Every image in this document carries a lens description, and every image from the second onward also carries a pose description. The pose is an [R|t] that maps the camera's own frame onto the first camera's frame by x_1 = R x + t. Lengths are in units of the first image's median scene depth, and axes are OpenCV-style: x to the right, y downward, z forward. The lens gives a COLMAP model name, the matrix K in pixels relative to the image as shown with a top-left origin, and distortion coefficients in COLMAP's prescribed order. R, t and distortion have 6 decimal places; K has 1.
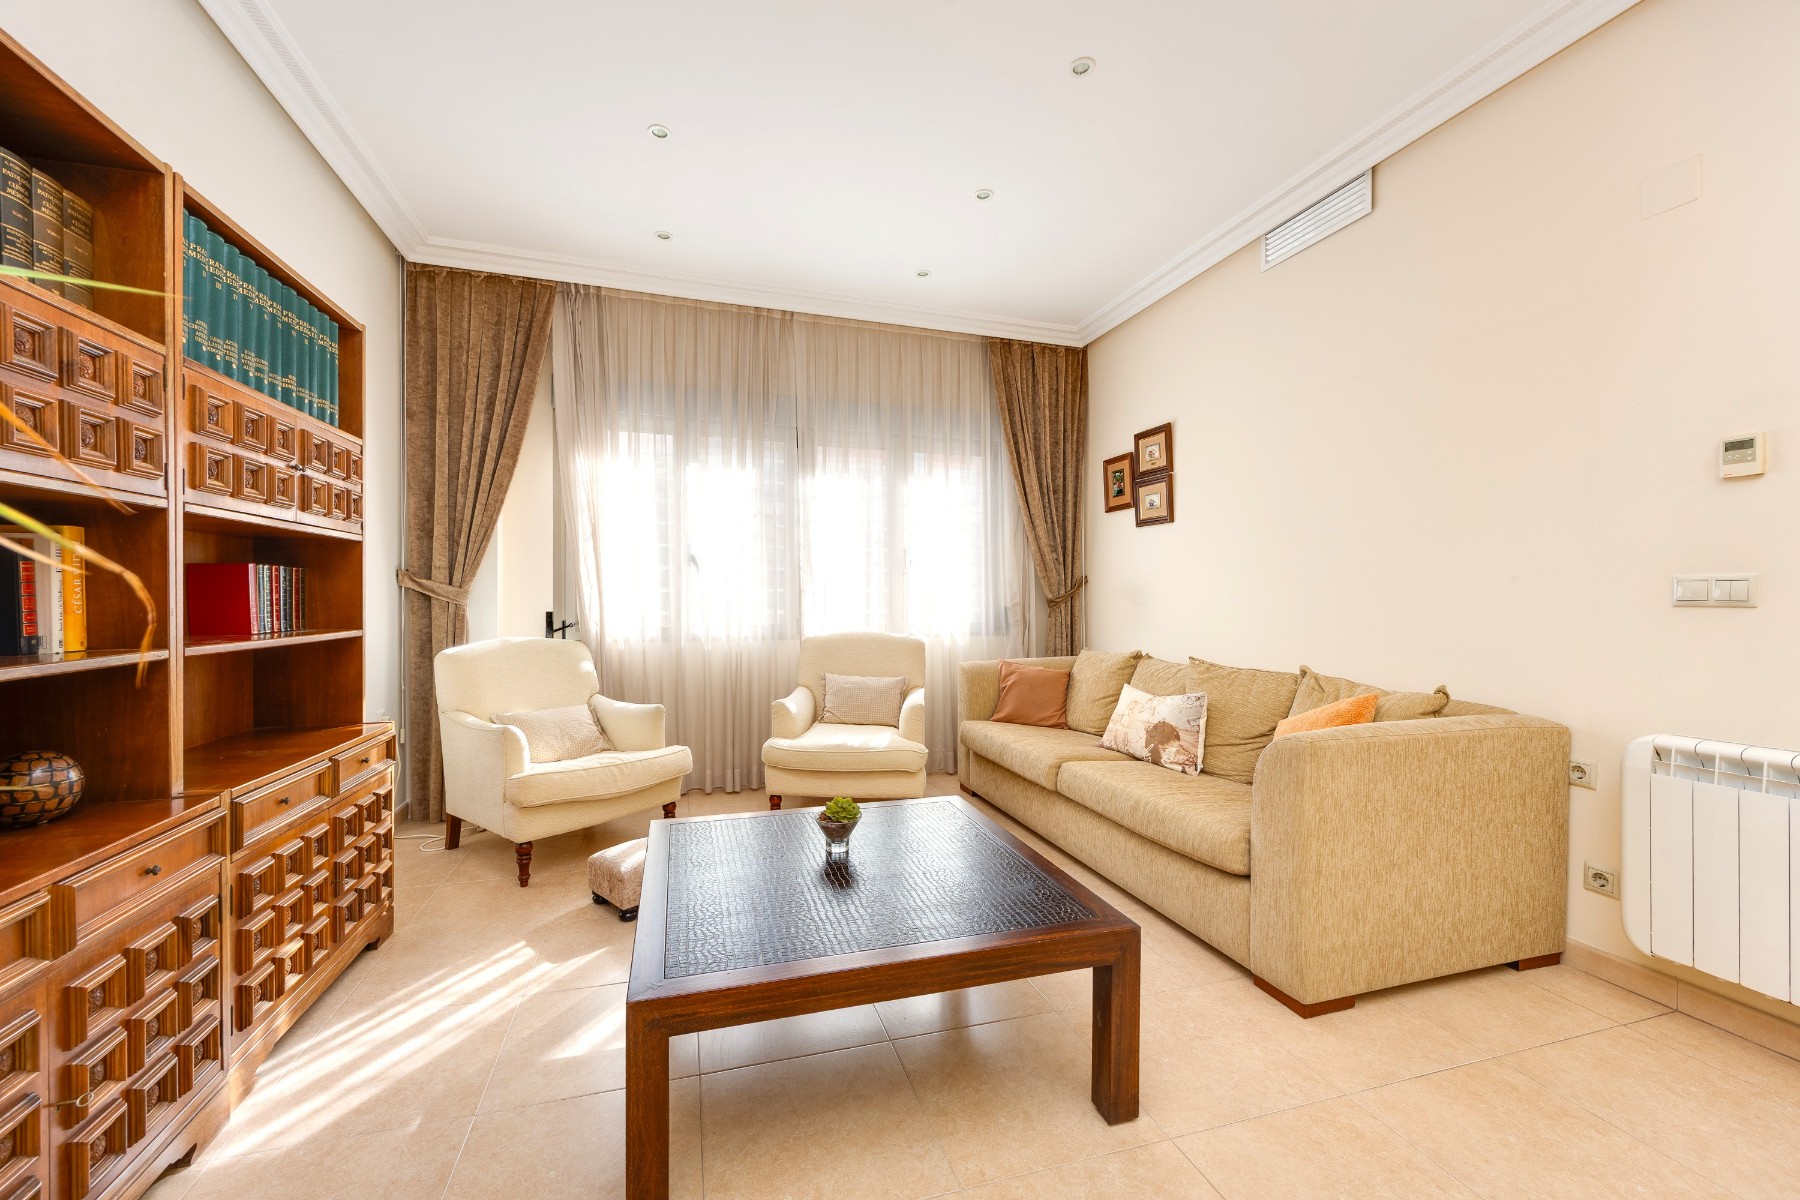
lens RADIAL K [[699.7, 0, 901.2], [0, 699.7, 593.8], [0, 0, 1]] dist [-0.003063, 0.000630]
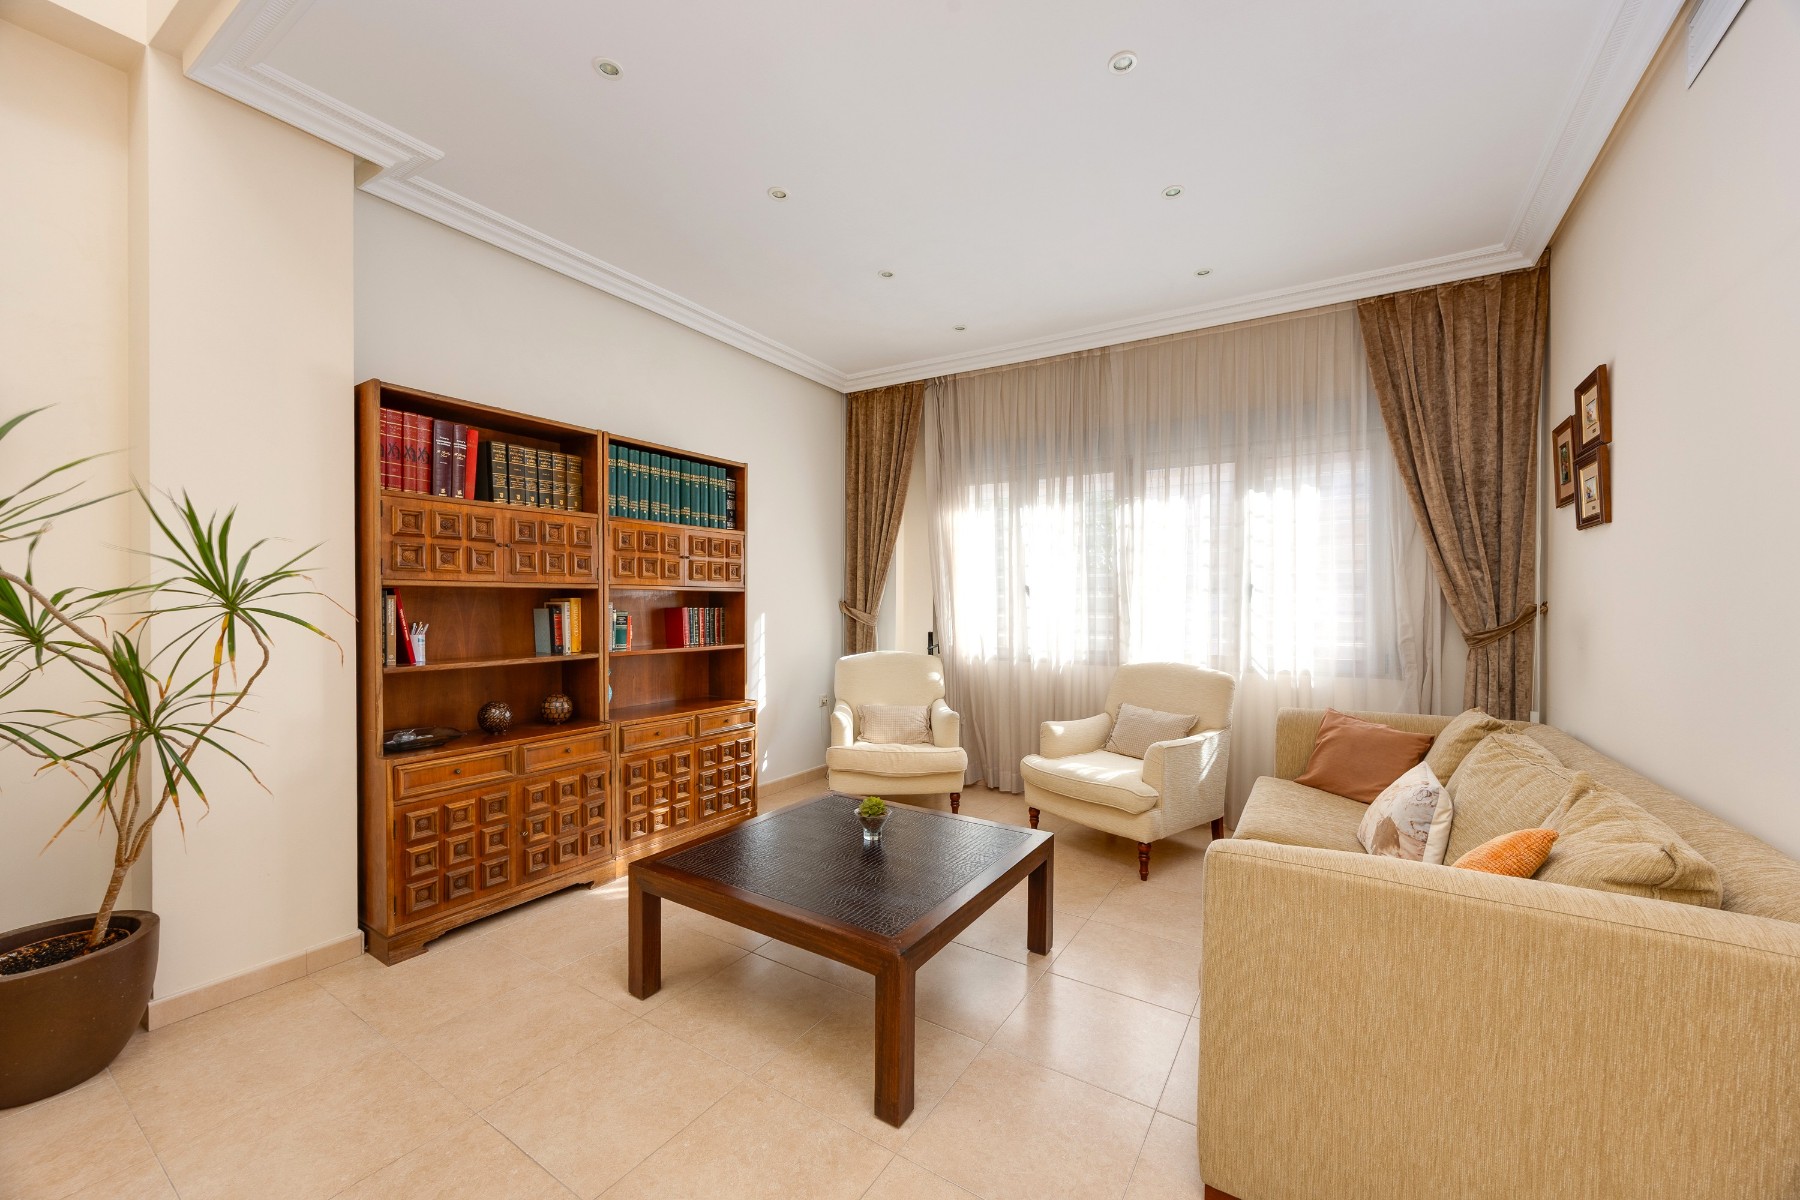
lens RADIAL K [[699.7, 0, 901.0], [0, 699.7, 606.6], [0, 0, 1]] dist [-0.003063, 0.000630]
pose [[0.652499, 0.006349, -0.757763, 0.448067], [-0.001870, 0.999975, 0.006768, -0.030395], [0.757787, -0.002999, 0.652495, 0.108158]]
